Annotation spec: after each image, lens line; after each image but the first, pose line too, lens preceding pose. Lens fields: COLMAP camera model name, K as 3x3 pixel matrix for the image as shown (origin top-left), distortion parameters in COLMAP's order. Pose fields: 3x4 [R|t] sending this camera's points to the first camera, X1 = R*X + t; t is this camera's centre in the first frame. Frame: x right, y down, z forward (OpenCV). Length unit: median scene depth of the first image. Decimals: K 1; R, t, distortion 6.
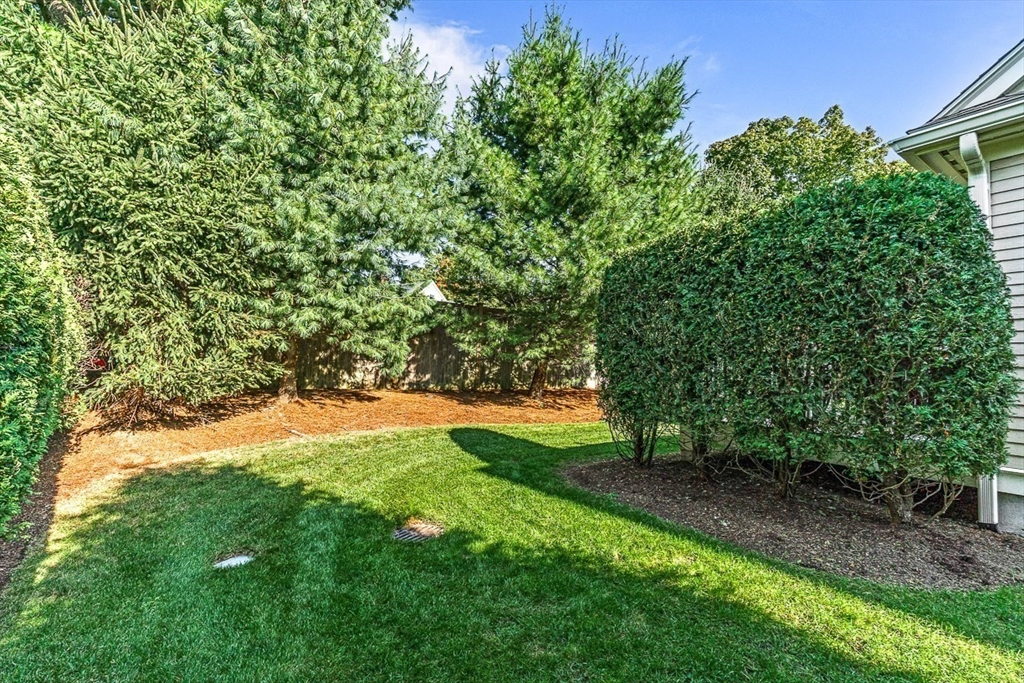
lens RADIAL K [[493.0, 0, 511.4], [0, 493.0, 339.7], [0, 0, 1]] dist [-0.009392, 0.002185]
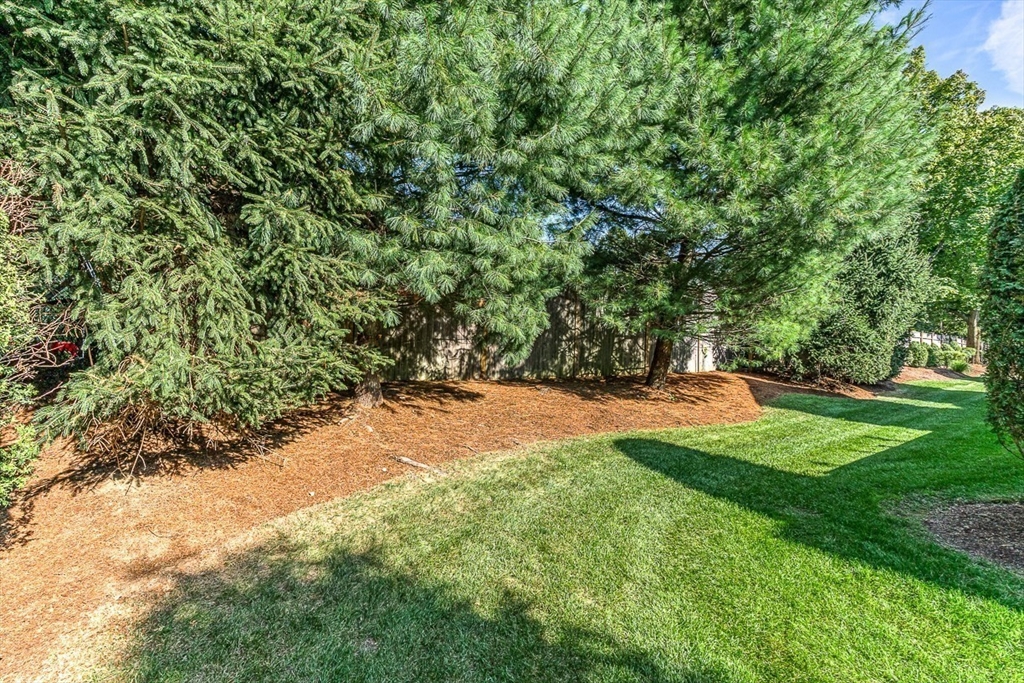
lens RADIAL K [[493.0, 0, 513.5], [0, 493.0, 345.9], [0, 0, 1]] dist [-0.009392, 0.002185]
pose [[0.999292, -0.007596, 0.036847, -0.384250], [0.005516, 0.998404, 0.056209, 0.016046], [-0.037215, -0.055966, 0.997739, 0.465378]]
